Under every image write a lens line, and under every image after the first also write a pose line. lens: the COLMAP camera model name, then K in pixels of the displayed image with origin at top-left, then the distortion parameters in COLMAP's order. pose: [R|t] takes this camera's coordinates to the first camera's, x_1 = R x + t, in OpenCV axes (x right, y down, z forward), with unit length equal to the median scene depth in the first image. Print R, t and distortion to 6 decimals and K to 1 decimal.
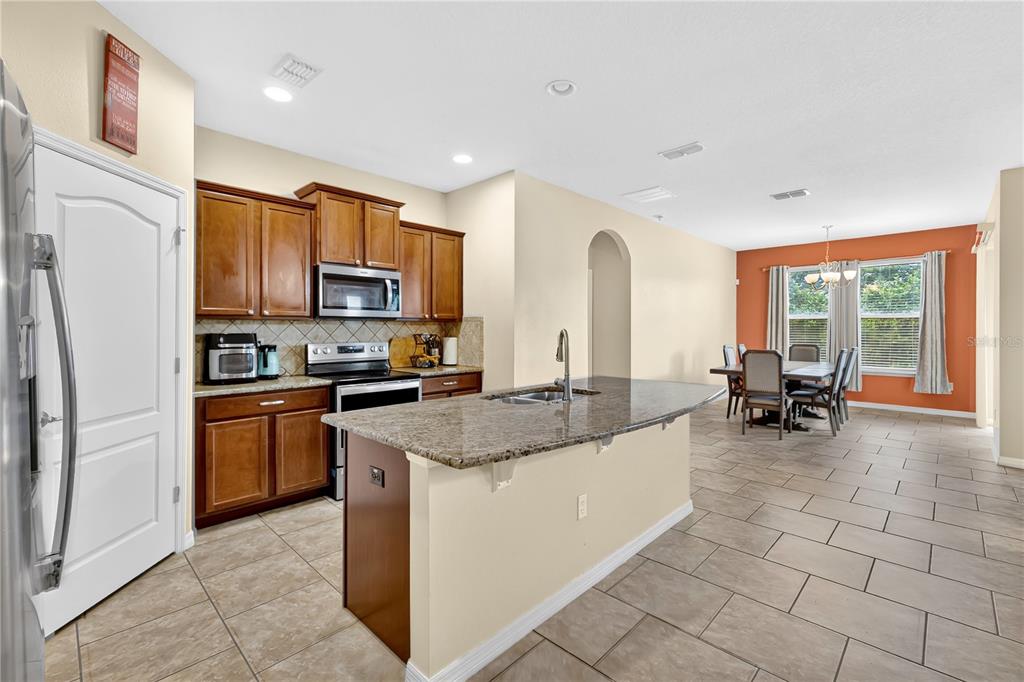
lens RADIAL K [[454.2, 0, 512.0], [0, 454.2, 341.0], [0, 0, 1]] dist [0.015643, 0.000182]
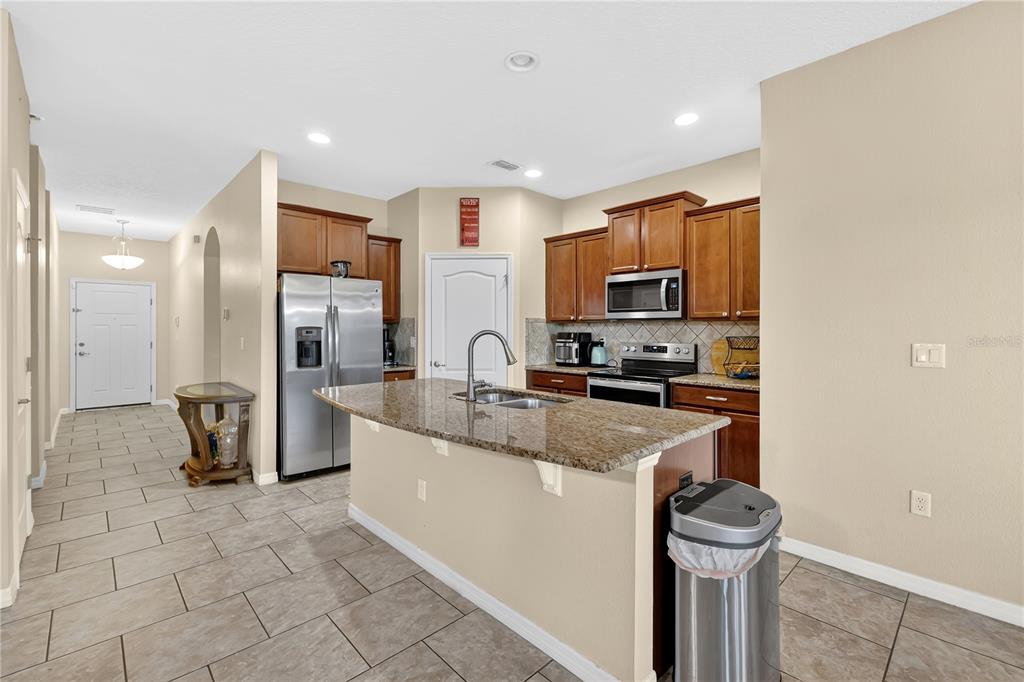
lens RADIAL K [[431.0, 0, 515.8], [0, 431.0, 358.4], [0, 0, 1]] dist [-0.011188, 0.000010]
pose [[-0.028395, 0.066480, -0.997384, 0.403842], [-0.027144, 0.997367, 0.067252, -0.011273], [0.999228, 0.028982, -0.026516, 0.432083]]
